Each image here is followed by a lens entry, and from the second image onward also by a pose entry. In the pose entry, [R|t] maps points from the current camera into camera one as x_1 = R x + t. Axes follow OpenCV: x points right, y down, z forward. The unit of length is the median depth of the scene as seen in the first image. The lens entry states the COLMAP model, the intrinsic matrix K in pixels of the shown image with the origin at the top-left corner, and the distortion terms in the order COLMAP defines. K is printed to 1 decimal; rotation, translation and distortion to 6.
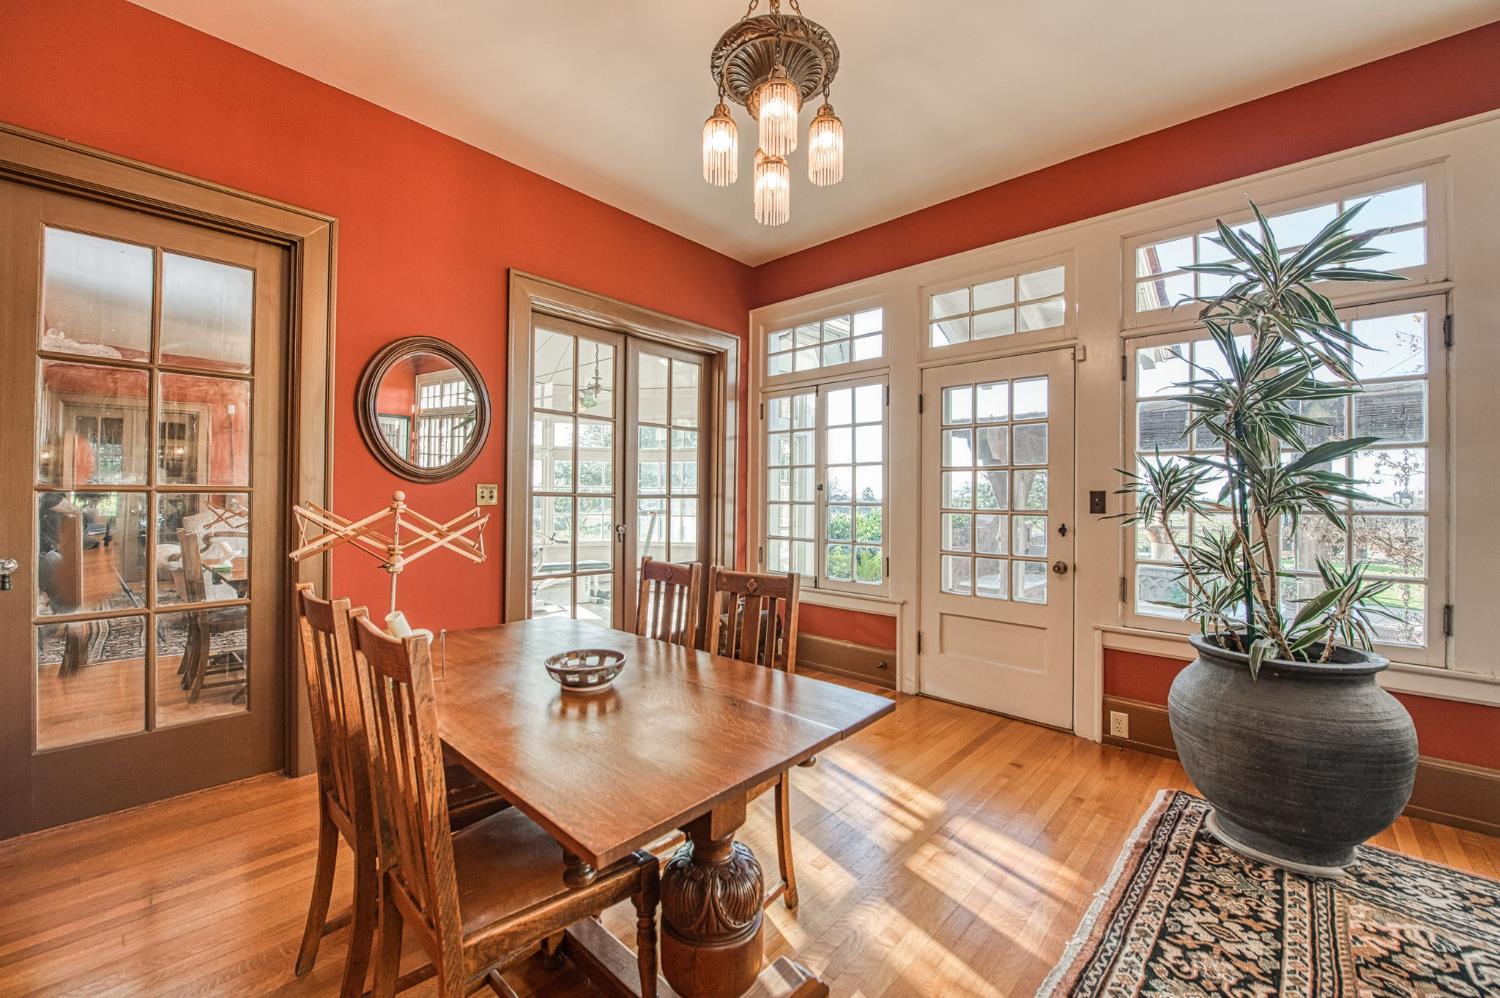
lens RADIAL K [[620.7, 0, 748.4], [0, 620.7, 492.5], [0, 0, 1]] dist [0.000257, -0.004062]
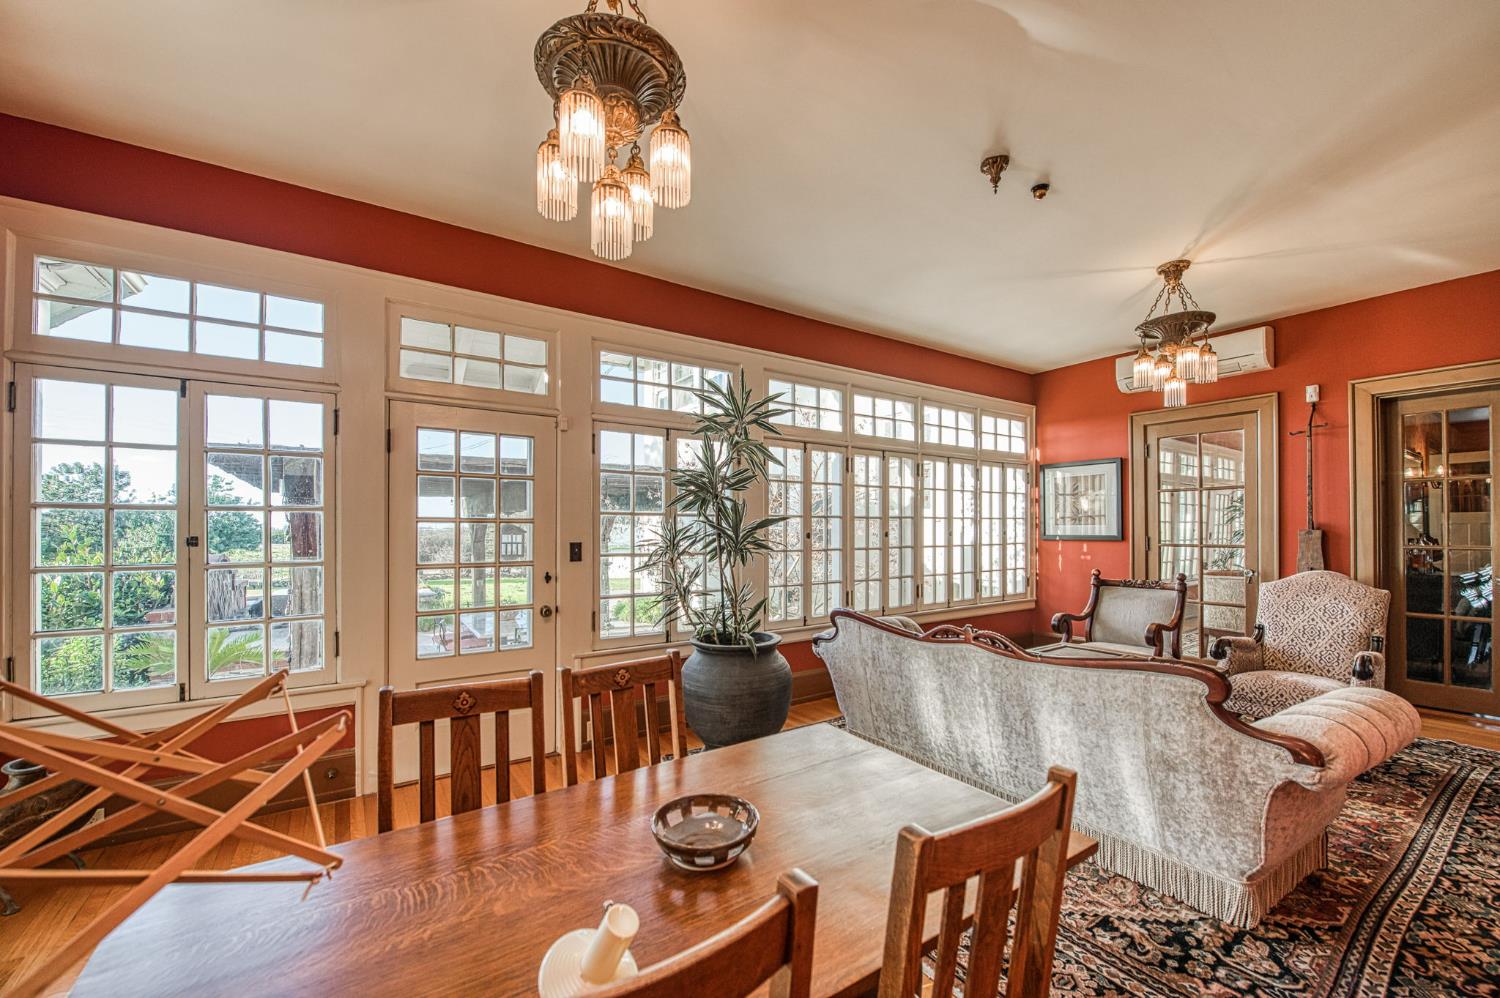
lens RADIAL K [[588.9, 0, 749.7], [0, 588.9, 526.5], [0, 0, 1]] dist [-0.000914, -0.006196]
pose [[0.218279, -0.000463, 0.975886, -0.710161], [-0.003539, 0.999993, 0.001266, -0.054167], [-0.975880, -0.003730, 0.218276, 0.639896]]
